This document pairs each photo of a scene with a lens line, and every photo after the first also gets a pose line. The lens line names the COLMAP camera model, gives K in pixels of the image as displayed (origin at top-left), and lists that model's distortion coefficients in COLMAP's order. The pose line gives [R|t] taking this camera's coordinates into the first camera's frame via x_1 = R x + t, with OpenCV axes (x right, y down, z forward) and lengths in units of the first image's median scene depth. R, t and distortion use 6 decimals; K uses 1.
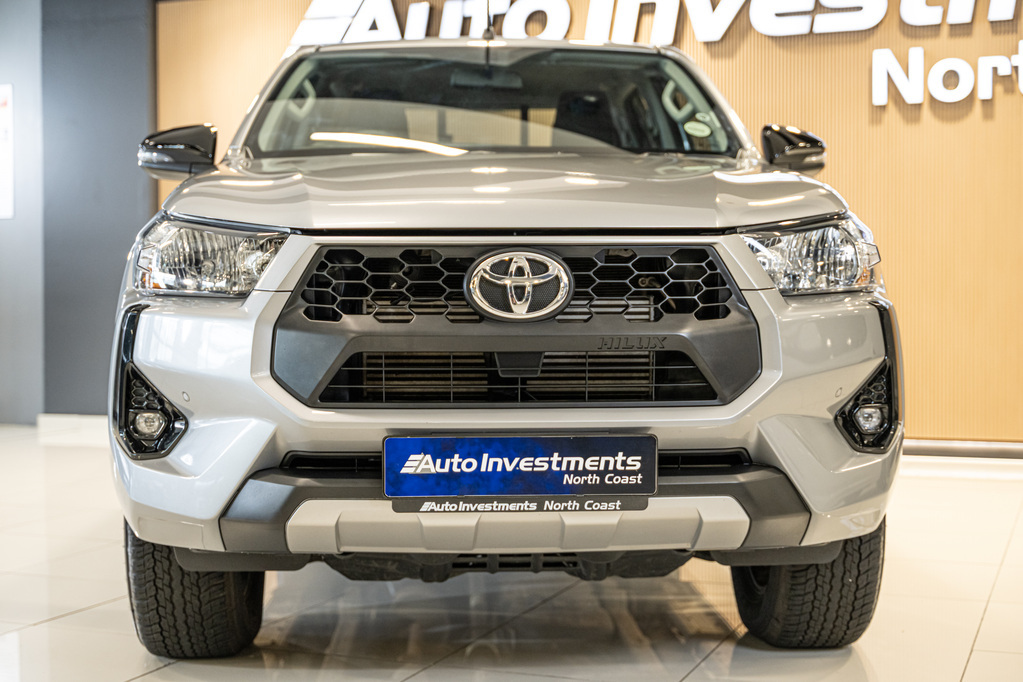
lens RADIAL K [[1460.7, 0, 513.6], [0, 1460.7, 335.5], [0, 0, 1]] dist [0.021985, 0.000000]
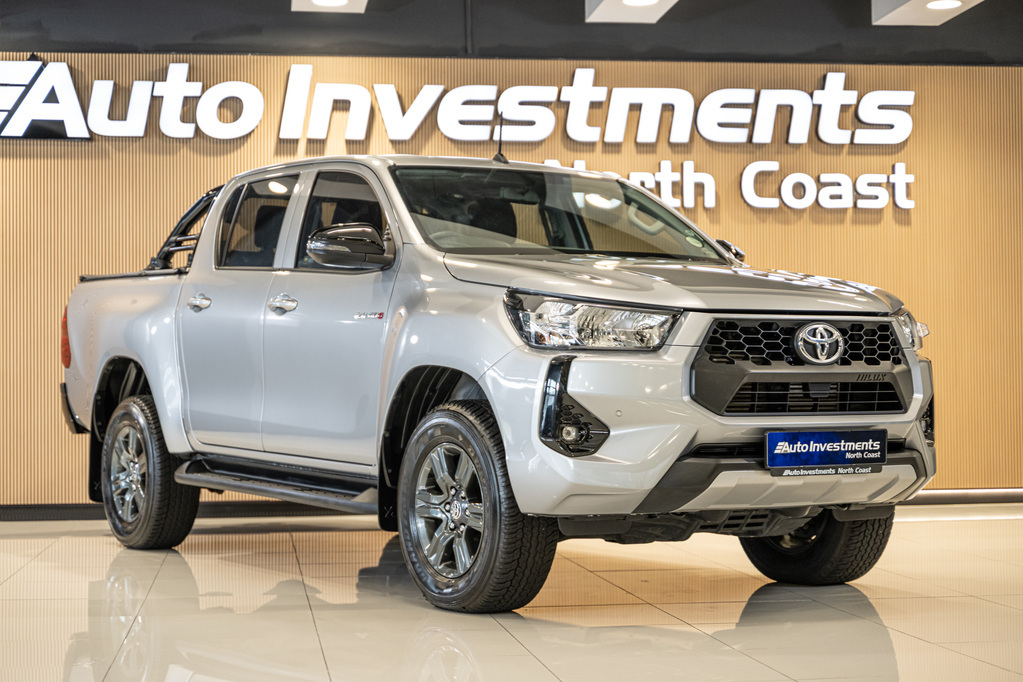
lens RADIAL K [[1890.3, 0, 516.5], [0, 1890.3, 344.2], [0, 0, 1]] dist [0.023146, 0.000000]
pose [[0.866873, 0.010181, 0.498426, -1.357390], [0.017750, 0.998527, -0.051268, 0.071027], [-0.498214, 0.053290, 0.865415, -0.720229]]
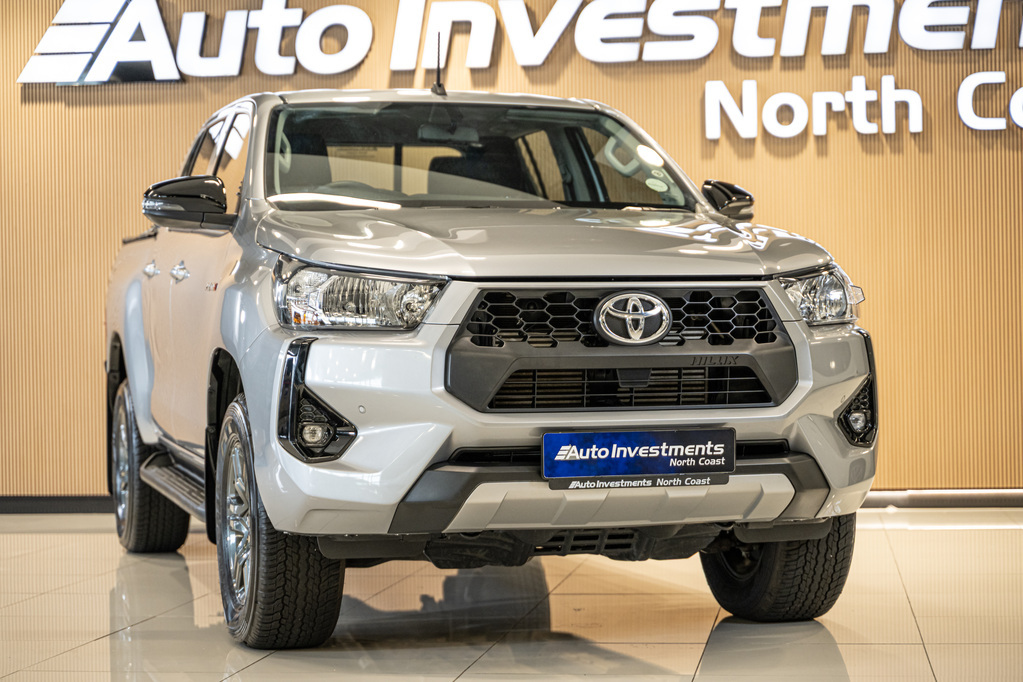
lens RADIAL K [[2166.7, 0, 510.9], [0, 2166.7, 339.1], [0, 0, 1]] dist [-0.002480, 0.000000]
pose [[0.971913, -0.008625, 0.235182, -0.547665], [0.017299, 0.999243, -0.034844, 0.049468], [-0.234704, 0.037934, 0.971327, -0.861856]]
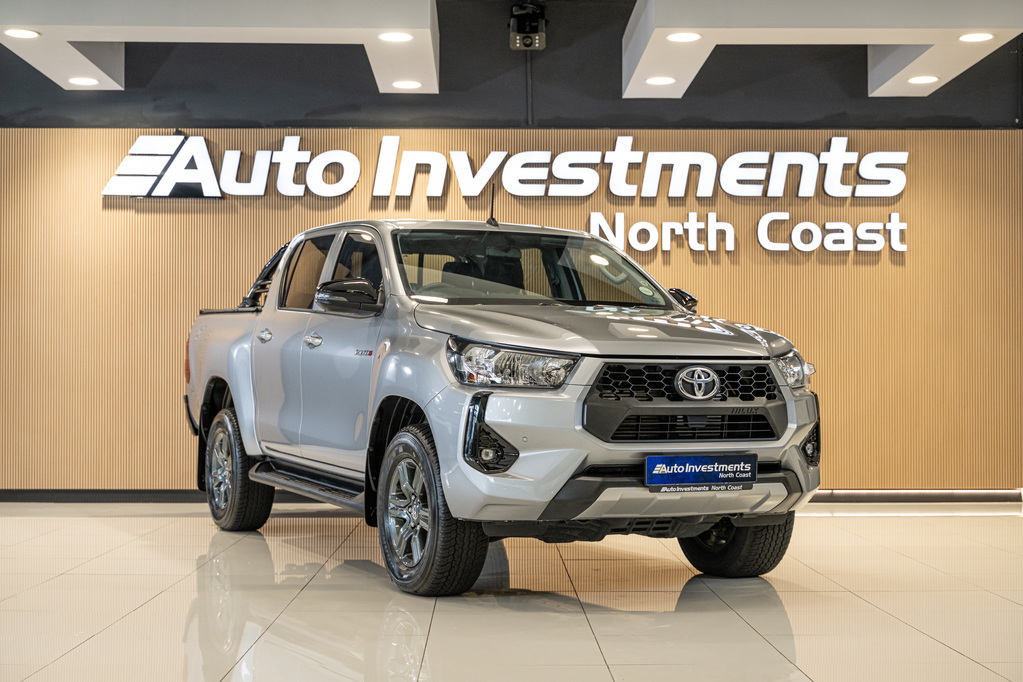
lens RADIAL K [[1586.4, 0, 508.5], [0, 1586.4, 350.7], [0, 0, 1]] dist [0.030643, 0.000000]
pose [[0.922632, 0.013880, 0.385431, -1.075781], [0.004740, 0.998869, -0.047316, 0.024495], [-0.385651, 0.045482, 0.921523, -0.951544]]
